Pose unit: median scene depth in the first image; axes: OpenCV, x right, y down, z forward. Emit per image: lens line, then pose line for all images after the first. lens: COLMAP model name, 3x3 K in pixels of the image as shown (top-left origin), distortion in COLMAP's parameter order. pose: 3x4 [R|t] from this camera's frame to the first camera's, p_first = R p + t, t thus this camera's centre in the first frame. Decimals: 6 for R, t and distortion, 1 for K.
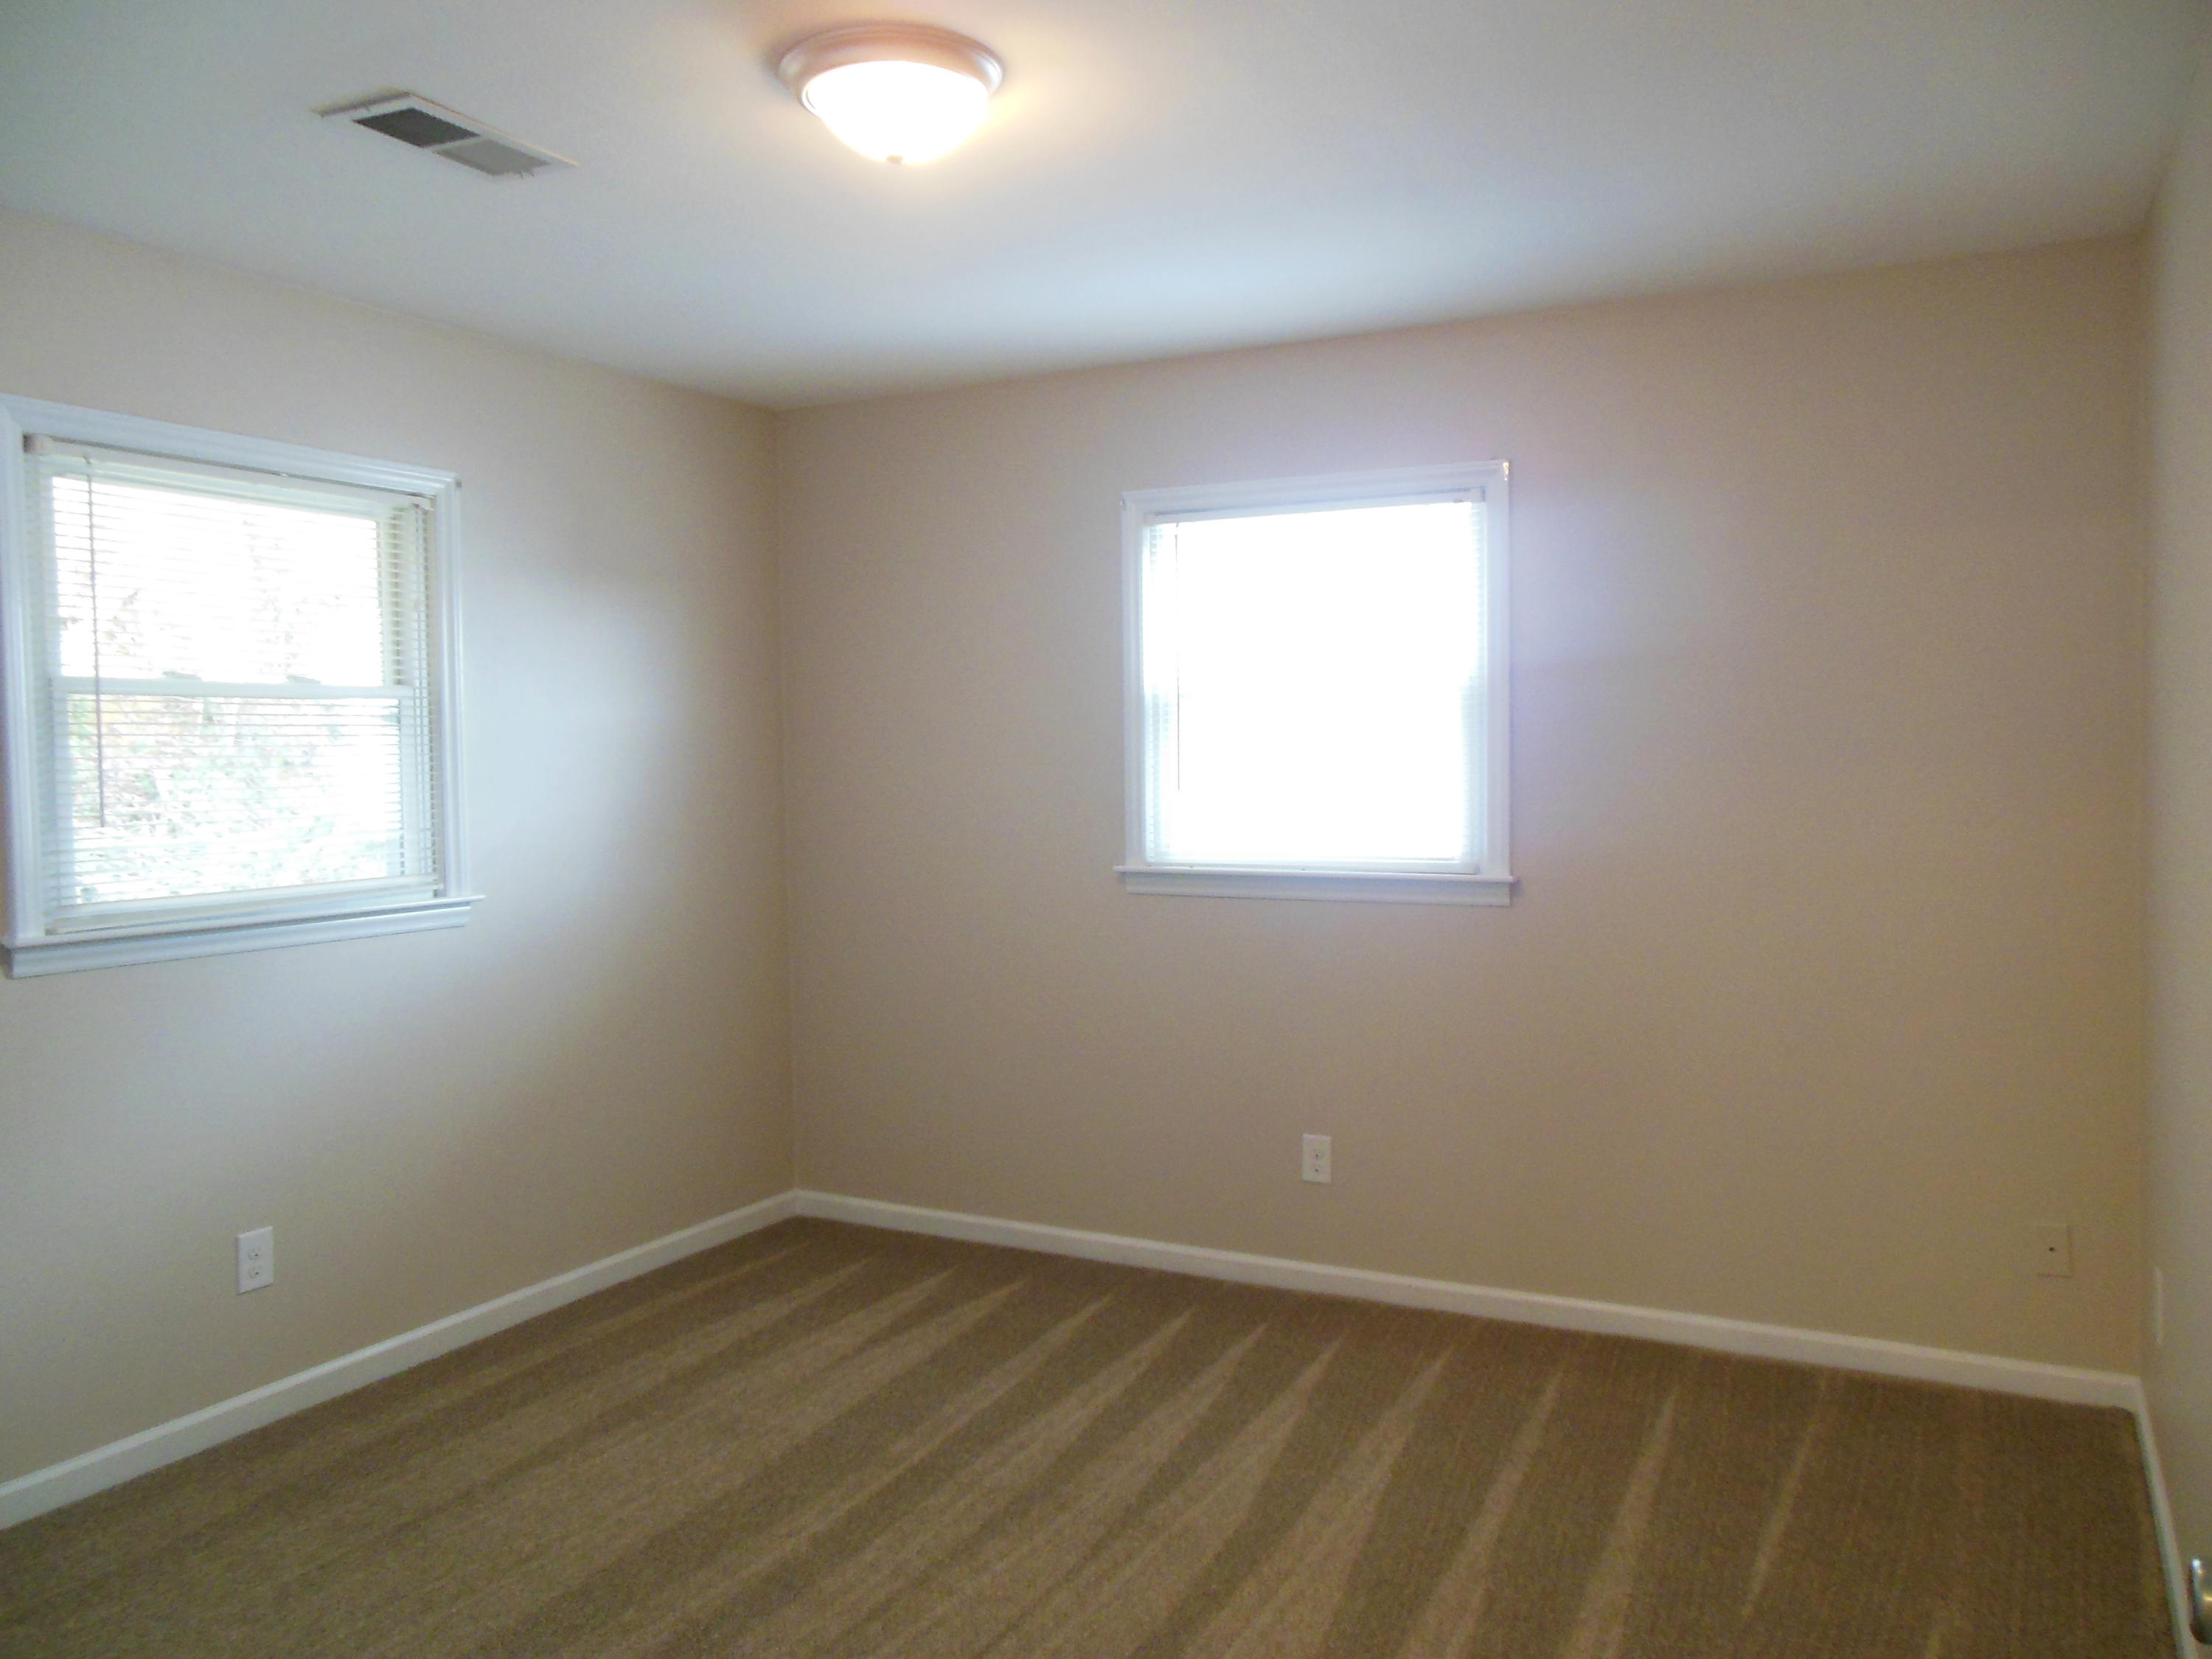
lens RADIAL K [[1694.2, 0, 1107.9], [0, 1694.2, 820.1], [0, 0, 1]] dist [-0.075563, 0.122197]
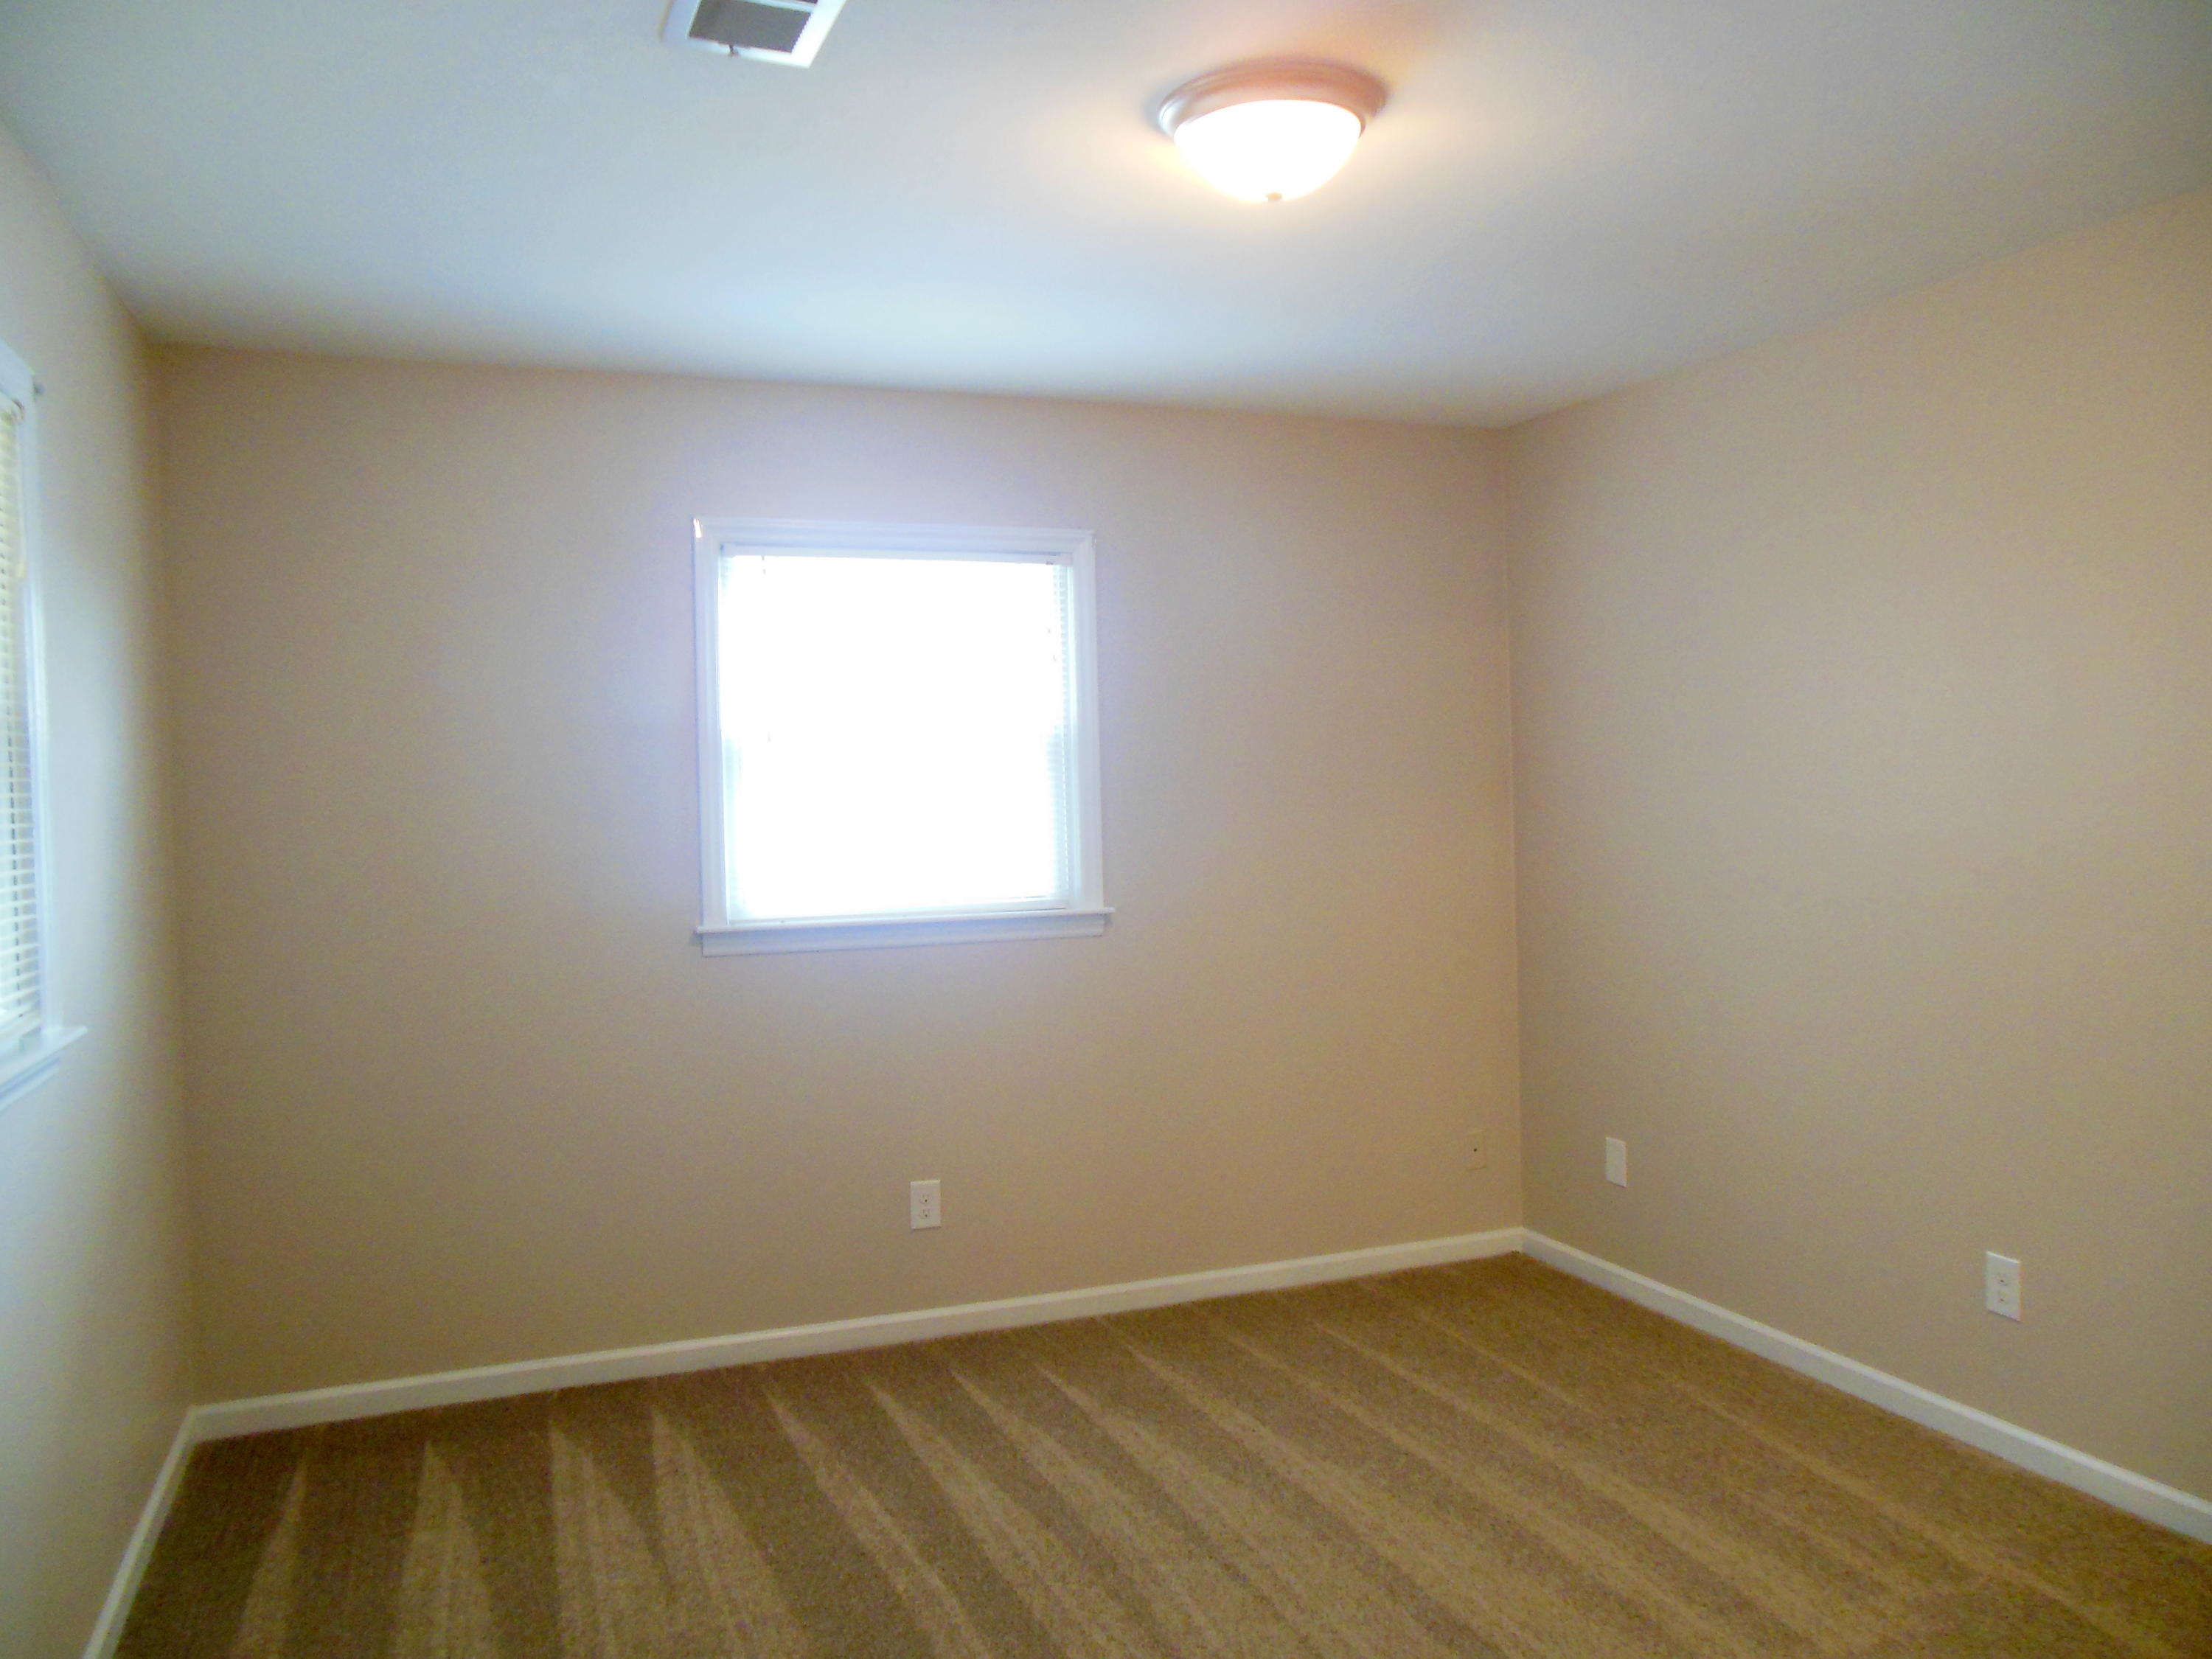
lens RADIAL K [[1694.2, 0, 1107.9], [0, 1694.2, 820.1], [0, 0, 1]] dist [-0.075563, 0.122197]
pose [[0.653123, -0.017930, 0.757040, -0.594393], [0.045801, 0.998825, -0.015856, -0.006230], [-0.755866, 0.045029, 0.653177, 0.271889]]
